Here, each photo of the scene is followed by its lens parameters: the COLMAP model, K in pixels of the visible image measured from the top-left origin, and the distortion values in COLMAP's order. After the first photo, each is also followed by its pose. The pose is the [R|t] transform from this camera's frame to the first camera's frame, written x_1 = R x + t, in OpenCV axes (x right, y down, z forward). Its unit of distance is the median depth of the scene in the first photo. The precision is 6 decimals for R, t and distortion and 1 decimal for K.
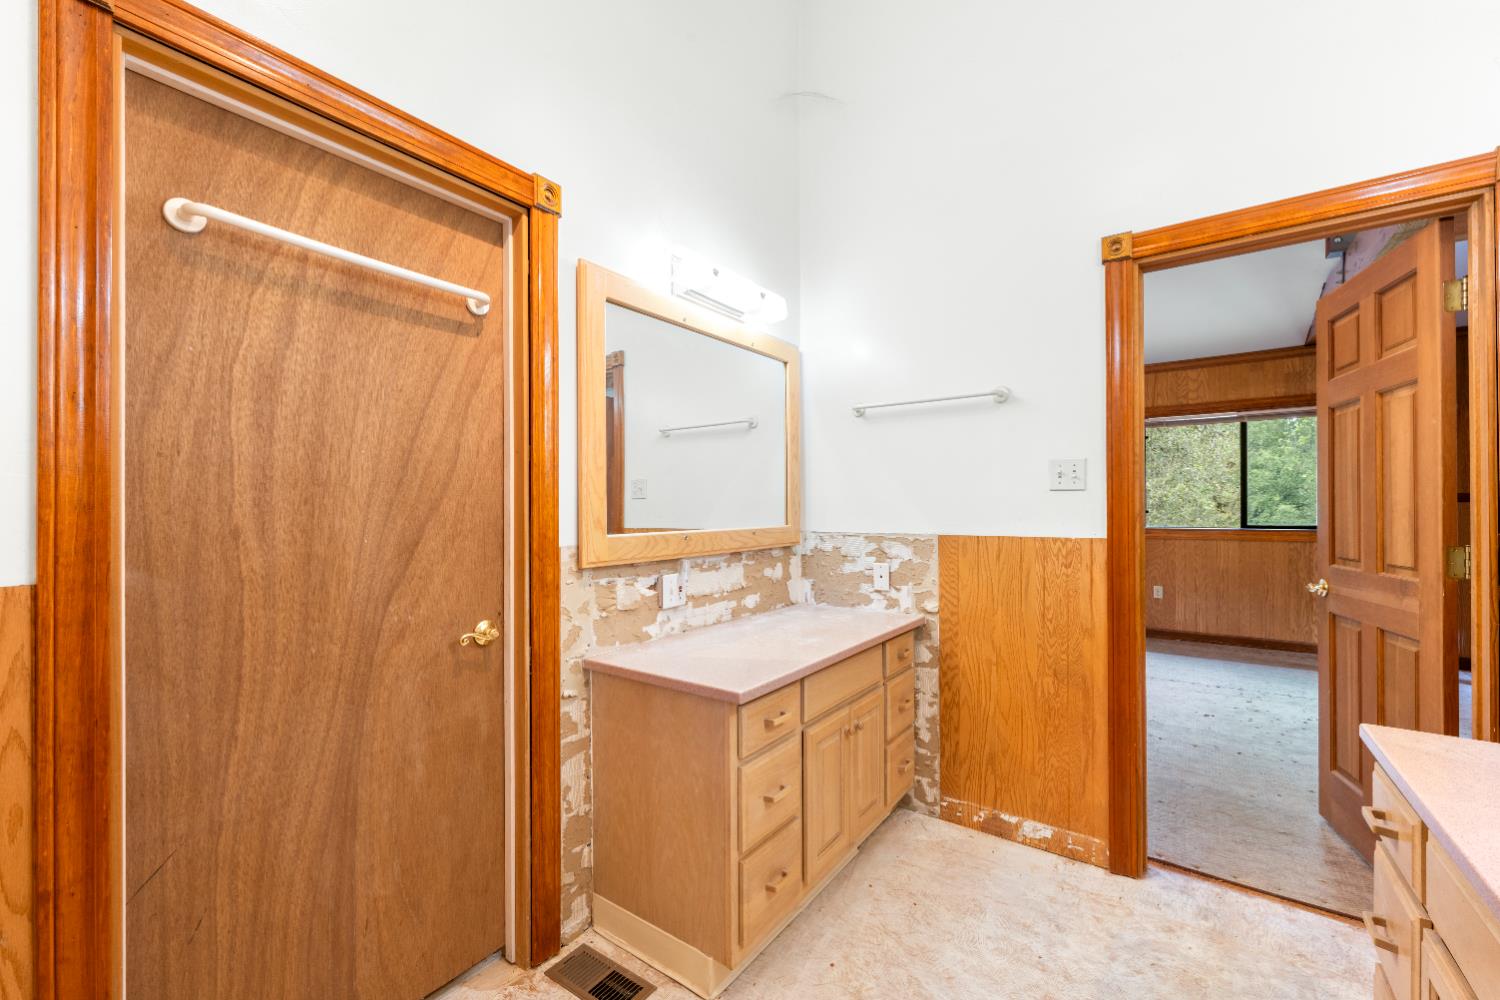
lens RADIAL K [[609.8, 0, 747.4], [0, 609.8, 505.5], [0, 0, 1]] dist [-0.004607, 0.001350]
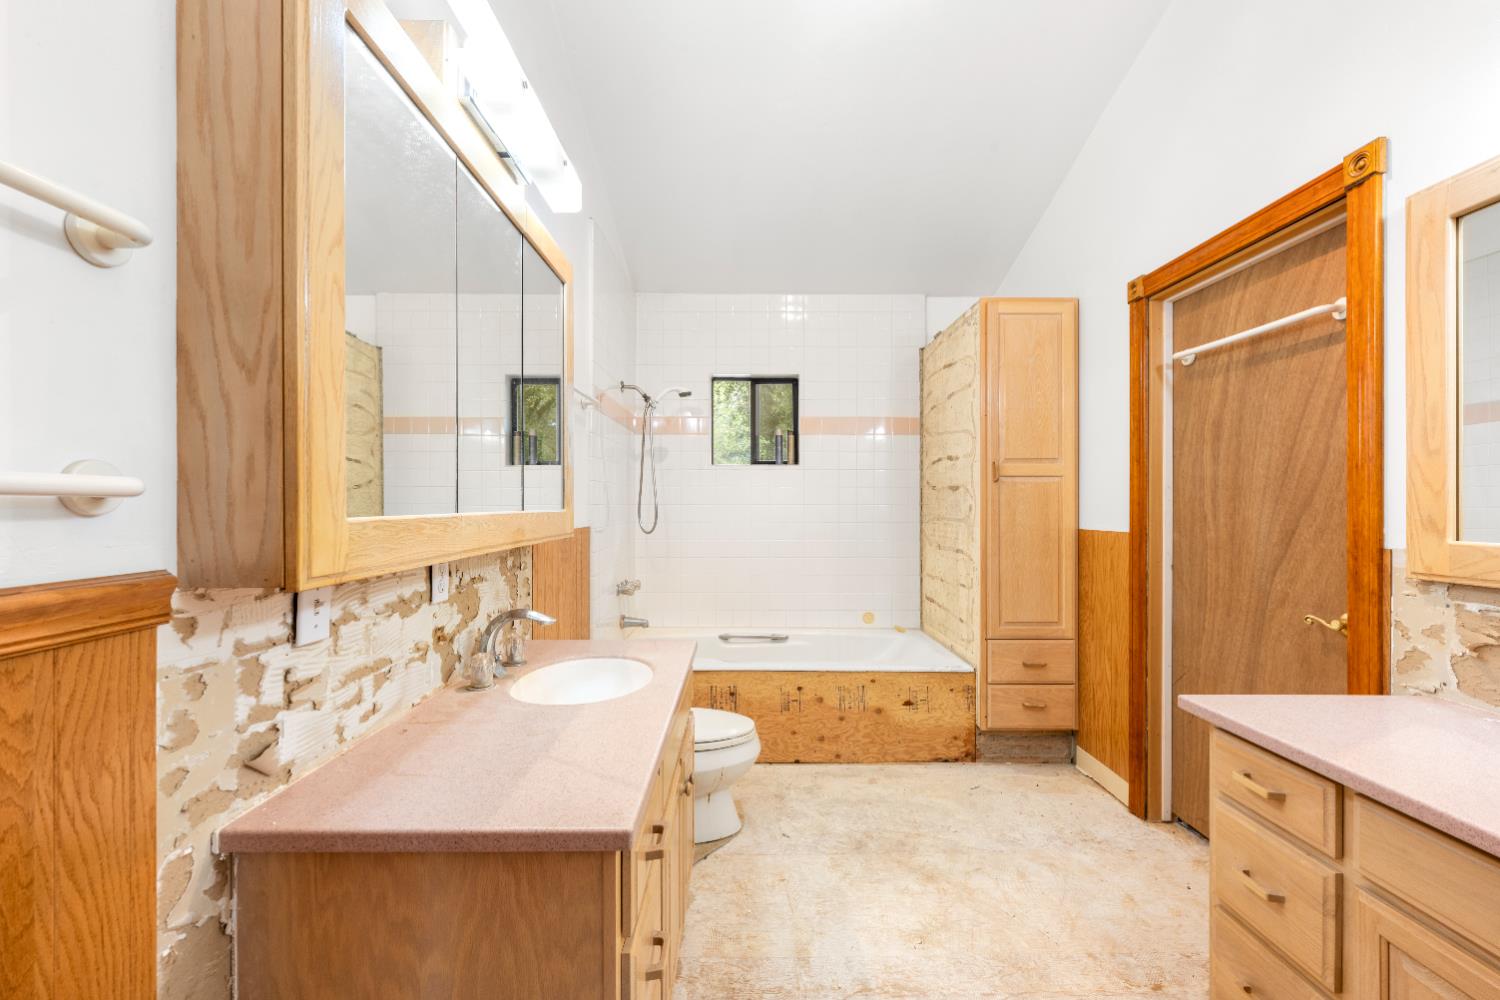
lens RADIAL K [[609.8, 0, 748.1], [0, 609.8, 502.5], [0, 0, 1]] dist [-0.004607, 0.001350]
pose [[-0.808212, 0.002371, -0.588887, 0.787745], [0.004597, 0.999987, -0.002283, -0.000666], [0.588873, -0.004553, -0.808212, 0.976697]]
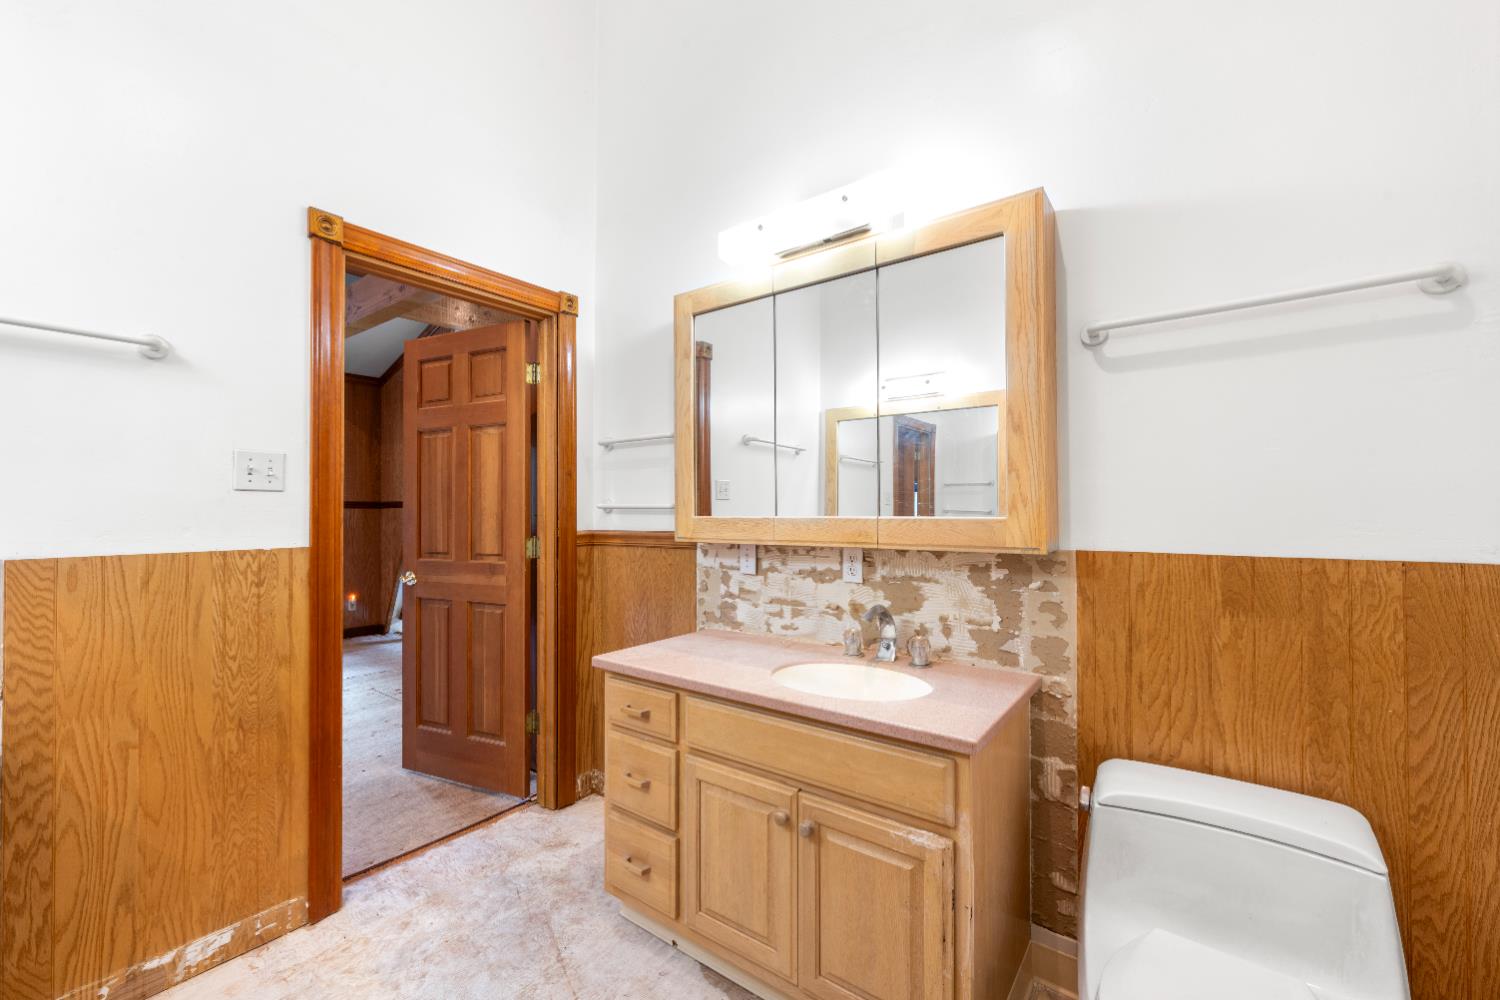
lens RADIAL K [[609.8, 0, 737.1], [0, 609.8, 501.7], [0, 0, 1]] dist [-0.004607, 0.001350]
pose [[0.012151, 0.016820, 0.999785, -0.294918], [-0.004745, 0.999848, -0.016764, 0.000035], [-0.999915, -0.004540, 0.012229, 0.380704]]
